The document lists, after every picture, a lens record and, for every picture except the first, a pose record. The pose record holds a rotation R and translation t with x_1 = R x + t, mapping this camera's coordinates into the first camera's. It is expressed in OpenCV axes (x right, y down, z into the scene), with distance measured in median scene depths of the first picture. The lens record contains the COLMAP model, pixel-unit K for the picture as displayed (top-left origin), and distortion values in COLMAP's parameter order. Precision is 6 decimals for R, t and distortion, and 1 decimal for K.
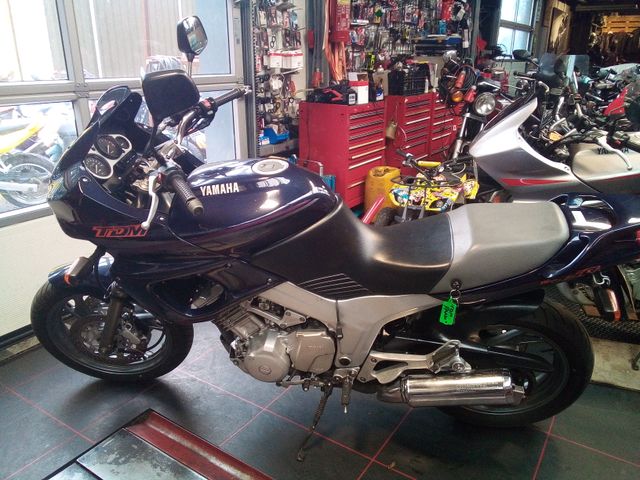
lens RADIAL K [[501.6, 0, 316.5], [0, 501.6, 238.5], [0, 0, 1]] dist [0.074611, -0.111204]
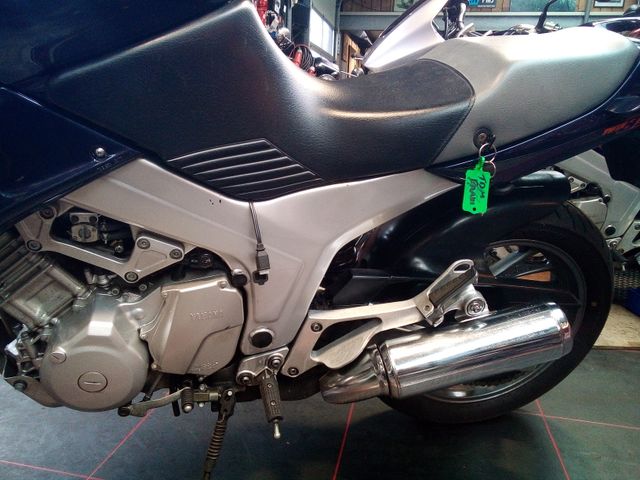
lens RADIAL K [[501.6, 0, 316.5], [0, 501.6, 238.5], [0, 0, 1]] dist [0.074611, -0.111204]
pose [[0.928220, -0.056790, 0.367670, -0.076768], [0.092957, 0.992337, -0.081404, 0.190171], [-0.360230, 0.109739, 0.926386, 0.491526]]
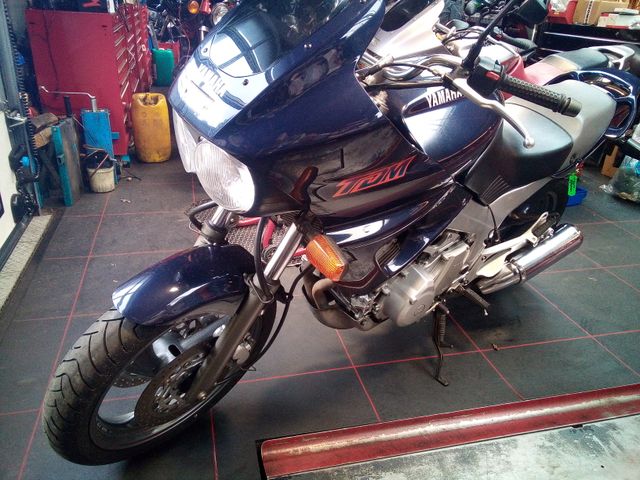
lens RADIAL K [[501.6, 0, 316.5], [0, 501.6, 238.5], [0, 0, 1]] dist [0.074611, -0.111204]
pose [[0.680696, -0.295238, 0.670438, -0.780941], [0.206378, 0.955408, 0.211194, -0.080058], [-0.702894, -0.005395, 0.711274, 0.509988]]
